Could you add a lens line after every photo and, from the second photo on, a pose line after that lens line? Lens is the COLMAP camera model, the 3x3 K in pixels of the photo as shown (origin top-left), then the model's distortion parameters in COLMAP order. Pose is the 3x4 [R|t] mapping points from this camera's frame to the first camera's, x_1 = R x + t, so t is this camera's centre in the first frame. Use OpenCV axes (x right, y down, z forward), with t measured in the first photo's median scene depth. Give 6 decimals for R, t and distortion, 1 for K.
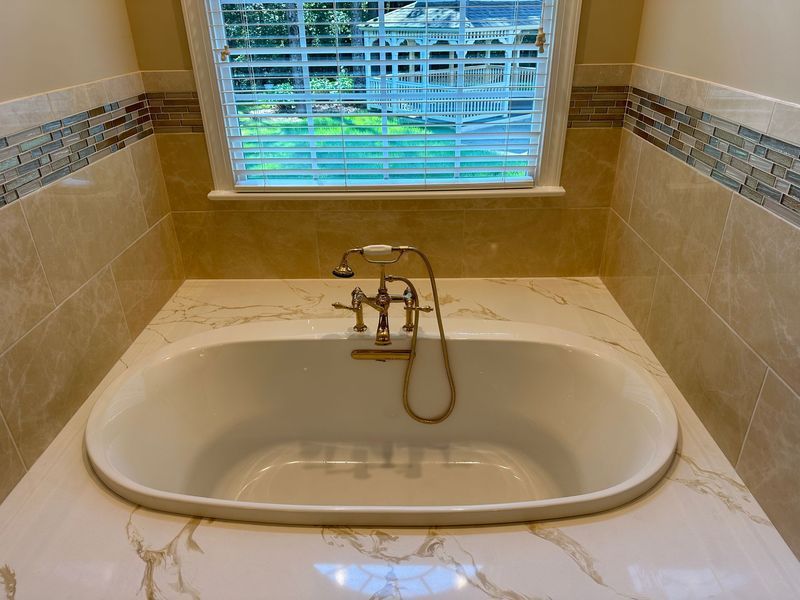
lens RADIAL K [[567.8, 0, 399.7], [0, 567.8, 305.5], [0, 0, 1]] dist [0.023016, -0.022274]
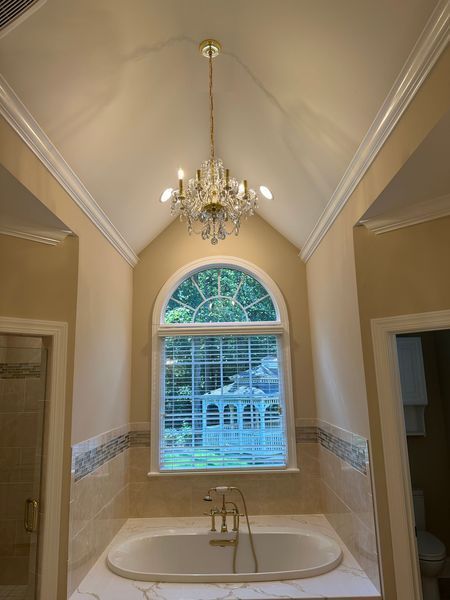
lens RADIAL K [[425.8, 0, 223.9], [0, 425.8, 301.4], [0, 0, 1]] dist [0.023016, -0.022274]
pose [[0.999951, -0.008735, 0.004755, -0.027549], [0.009800, 0.783917, -0.620789, 0.377561], [0.001695, 0.620805, 0.783963, -0.894648]]
